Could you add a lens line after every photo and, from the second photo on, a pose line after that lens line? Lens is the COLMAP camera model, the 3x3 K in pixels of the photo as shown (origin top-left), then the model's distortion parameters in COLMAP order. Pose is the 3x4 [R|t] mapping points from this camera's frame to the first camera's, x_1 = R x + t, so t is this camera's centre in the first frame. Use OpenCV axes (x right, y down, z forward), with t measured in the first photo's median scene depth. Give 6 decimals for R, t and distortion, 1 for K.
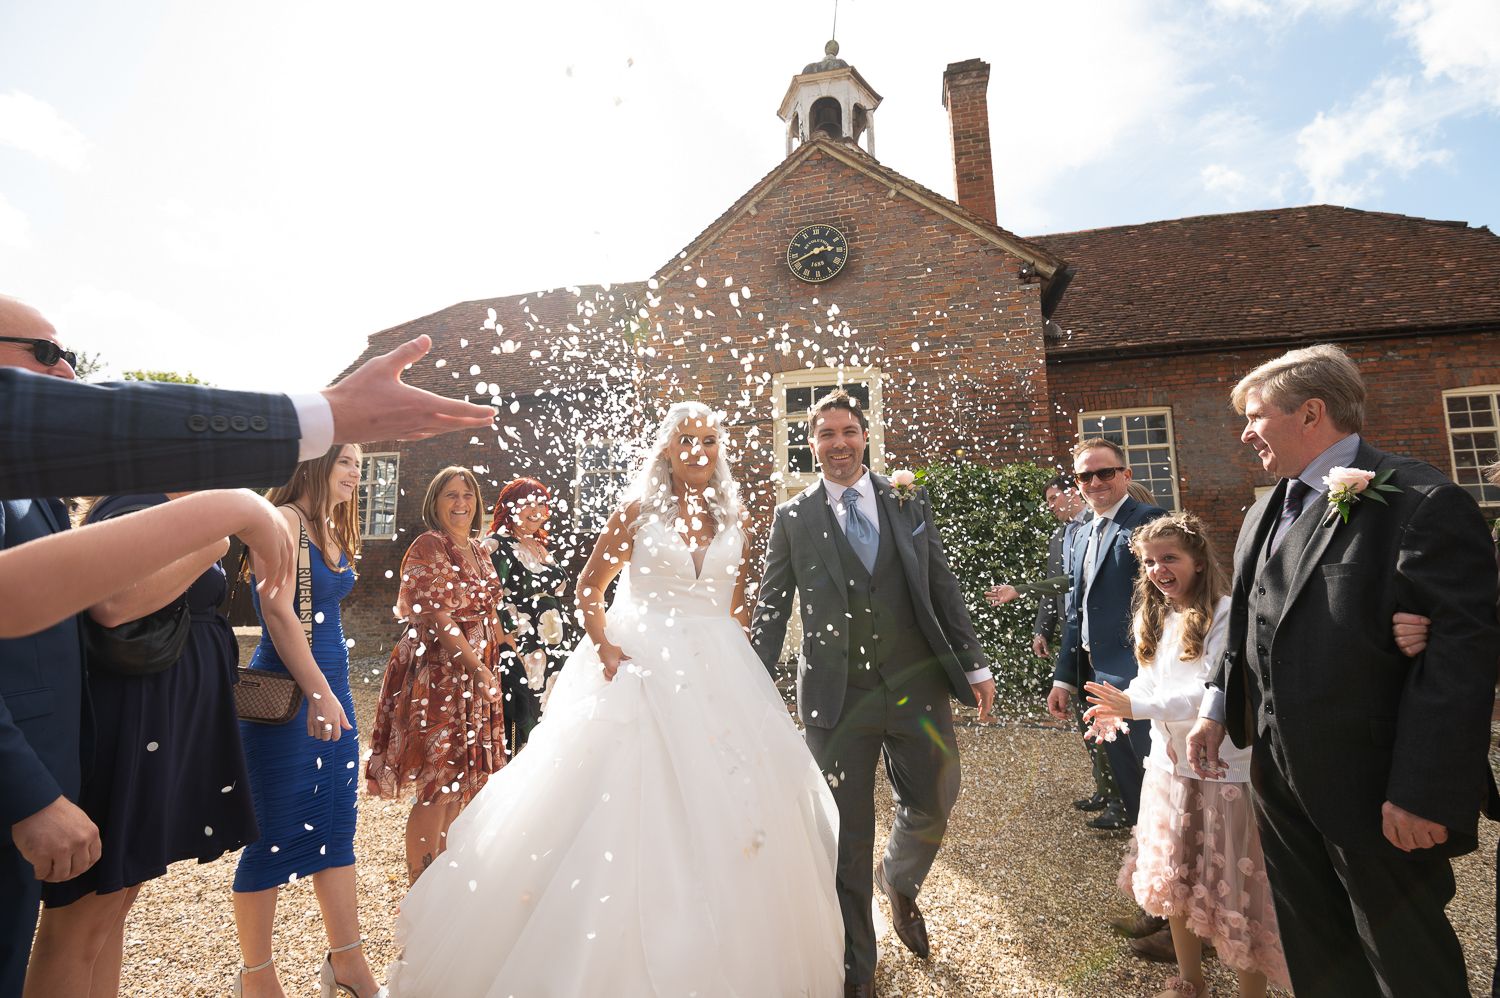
lens RADIAL K [[684.1, 0, 756.9], [0, 684.1, 496.4], [0, 0, 1]] dist [-0.004087, -0.009404]
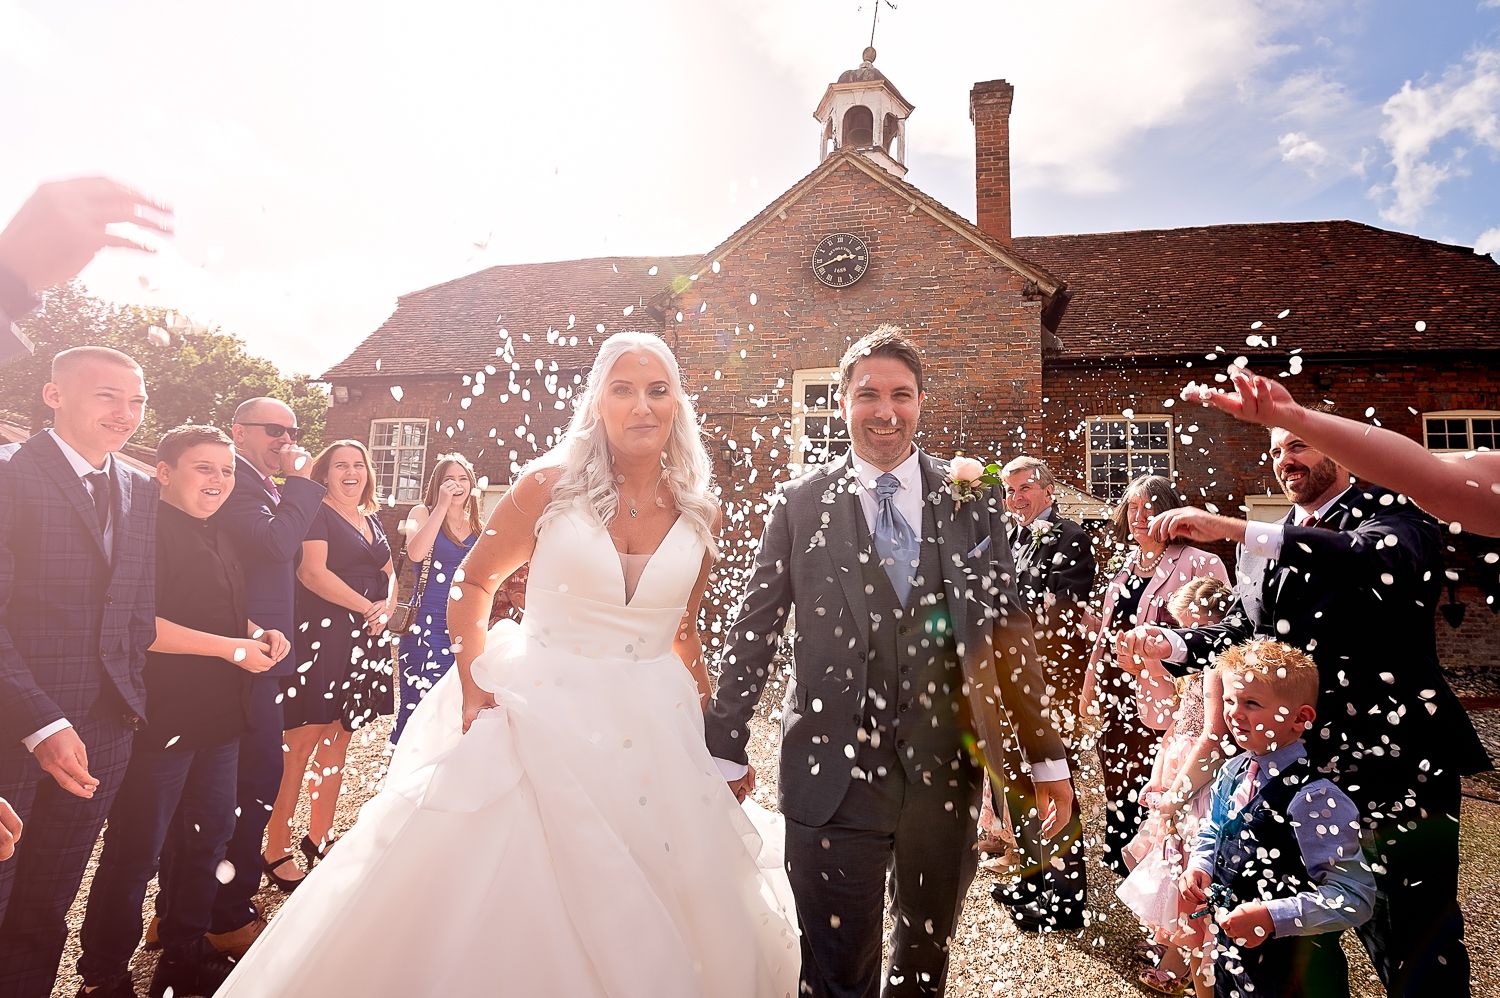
lens RADIAL K [[738.2, 0, 812.4], [0, 738.2, 474.1], [0, 0, 1]] dist [0.003778, -0.016012]
pose [[0.998693, 0.046225, 0.021820, 0.031881], [-0.046359, 0.998909, 0.005671, -0.022670], [-0.021534, -0.006675, 0.999746, -0.146664]]
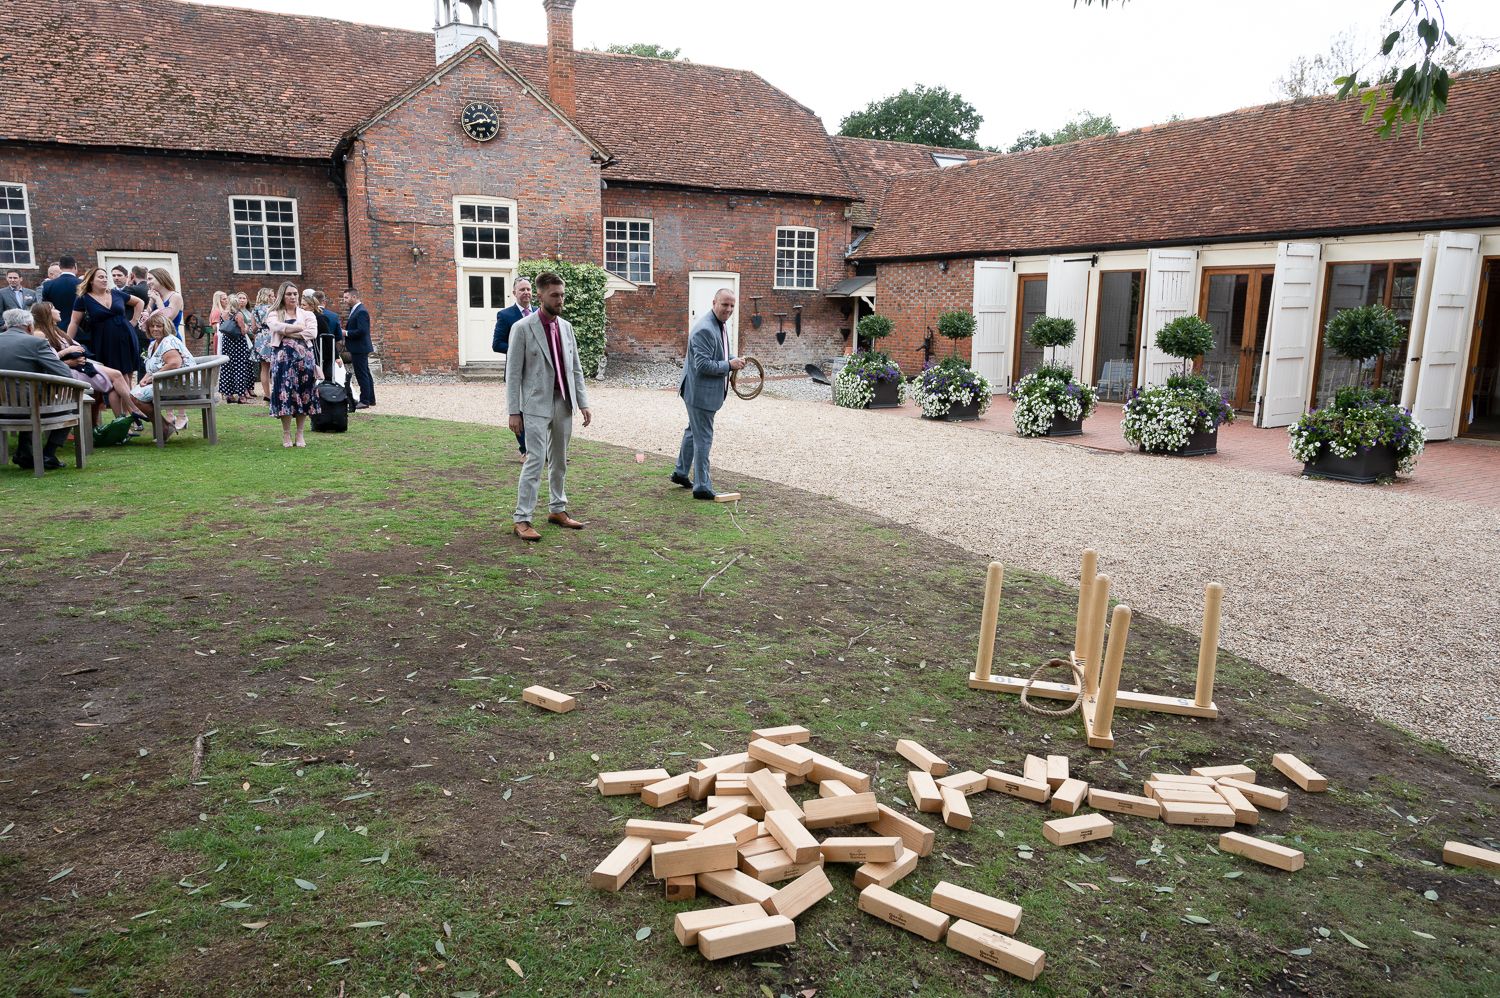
lens RADIAL K [[1012.2, 0, 748.3], [0, 1012.2, 509.4], [0, 0, 1]] dist [-0.012778, 0.001474]
pose [[0.789586, -0.093887, 0.606416, -0.892176], [-0.107170, 0.951940, 0.286922, -0.213326], [-0.604210, -0.291539, 0.741576, -1.360480]]
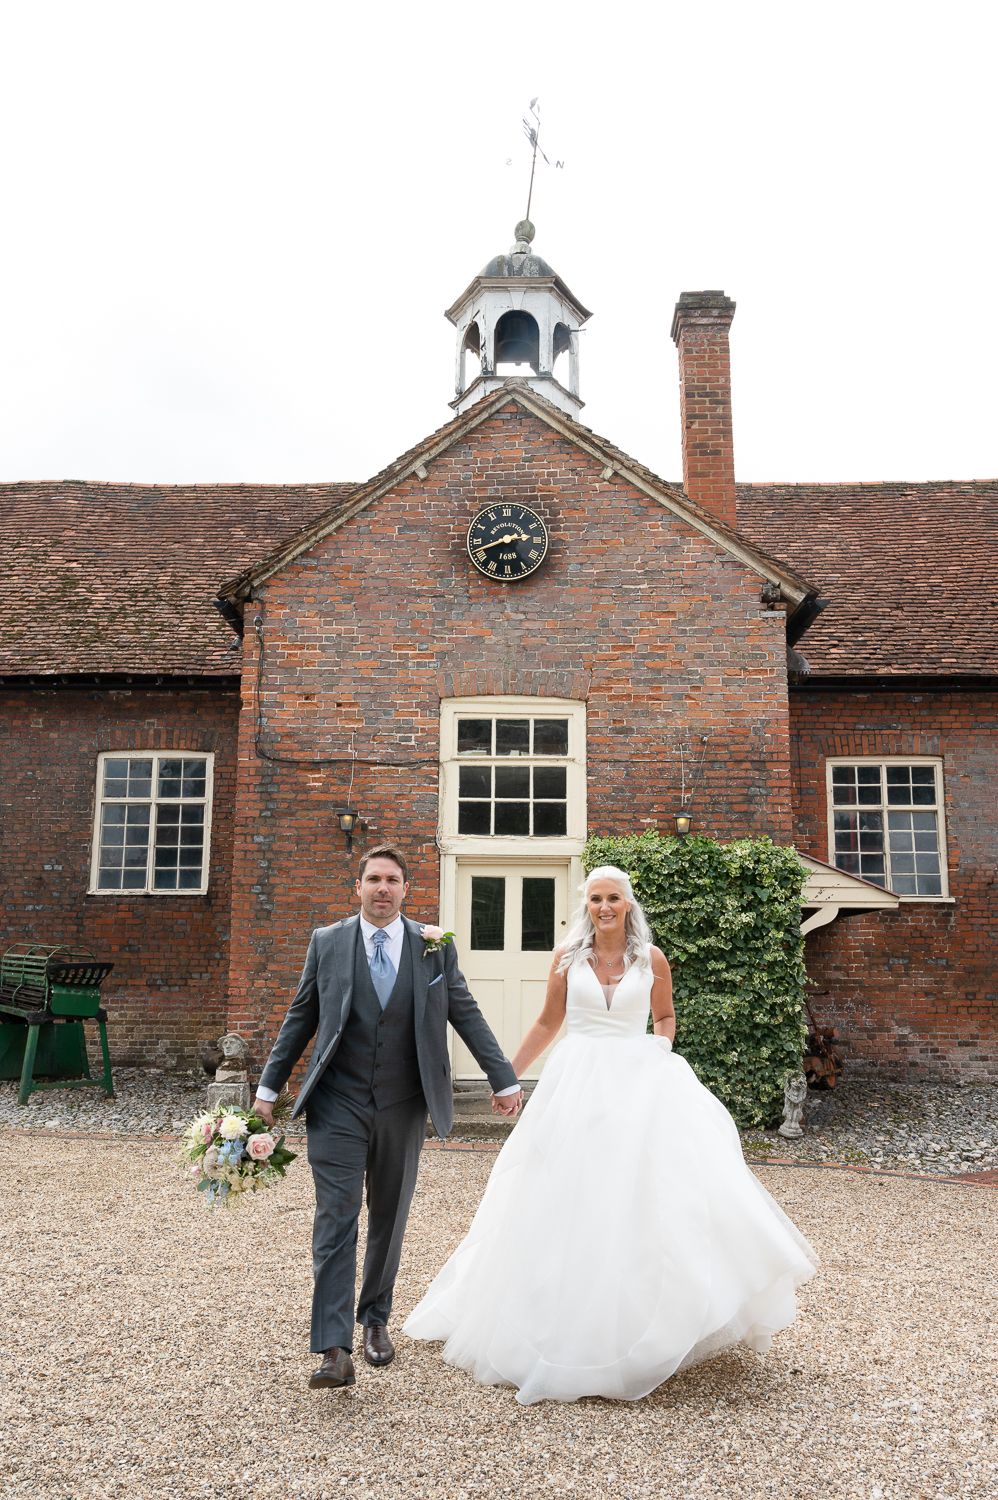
lens RADIAL K [[1282.5, 0, 505.4], [0, 1282.5, 763.7], [0, 0, 1]] dist [0.001359, 0.001862]
pose [[0.980886, 0.051148, 0.187739, -0.152183], [-0.044868, 0.998287, -0.037554, -0.054479], [-0.189338, 0.028412, 0.981501, -0.343087]]
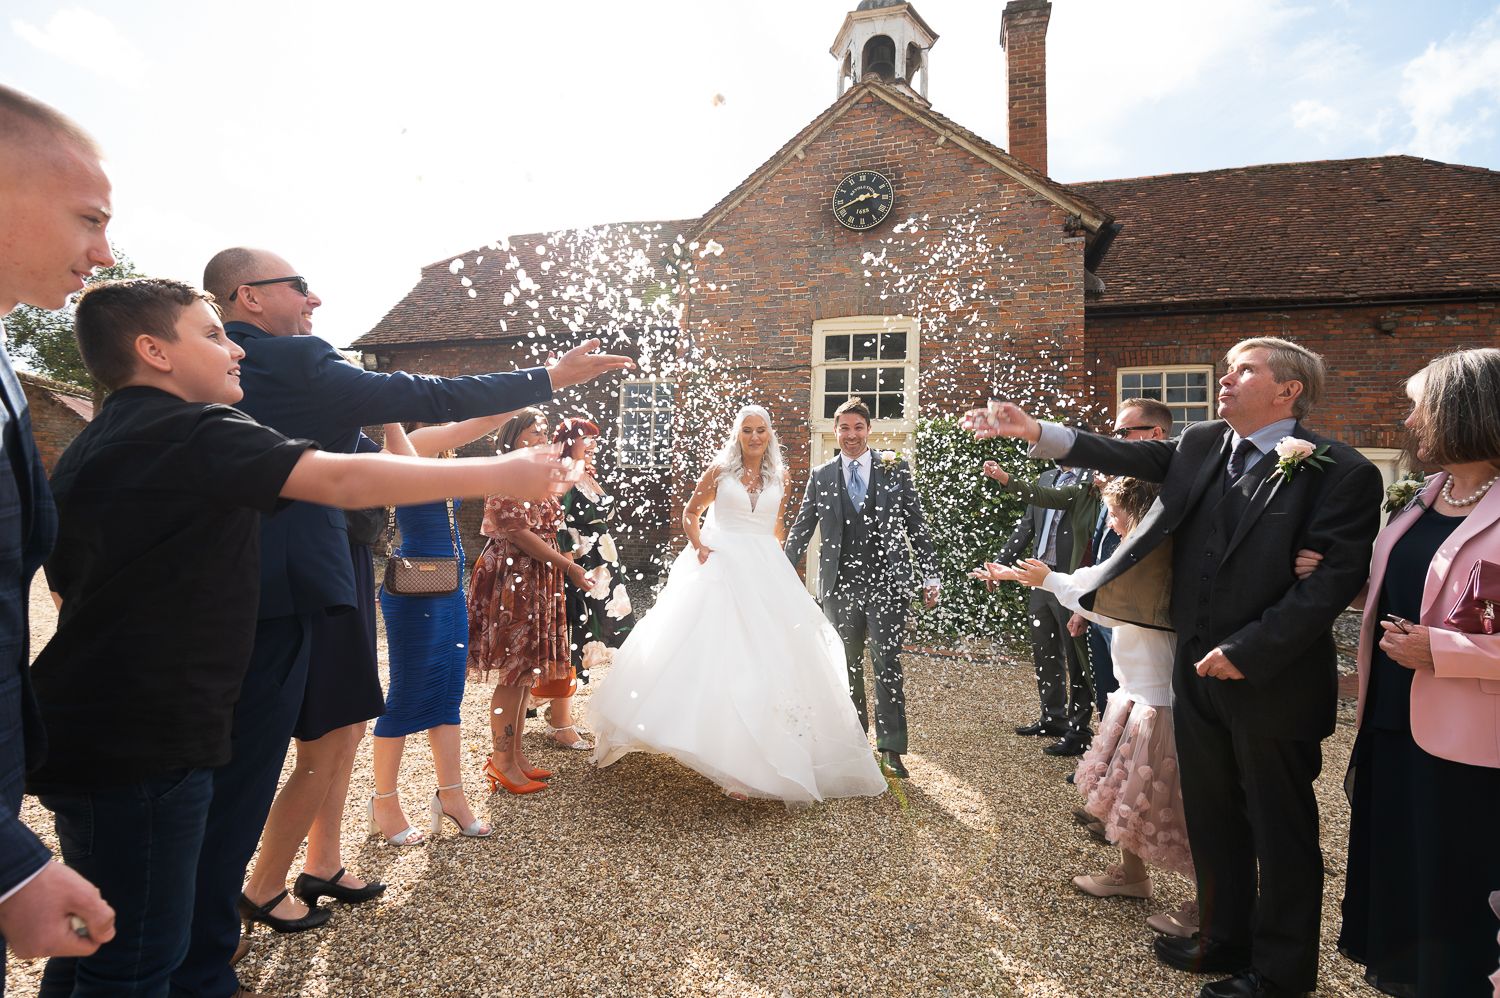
lens RADIAL K [[685.5, 0, 759.2], [0, 685.5, 495.9], [0, 0, 1]] dist [-0.011624, -0.003144]
pose [[0.997962, 0.041432, -0.048540, 0.002646], [-0.037165, 0.995625, 0.085728, -0.002272], [0.051879, -0.083750, 0.995135, -0.042665]]
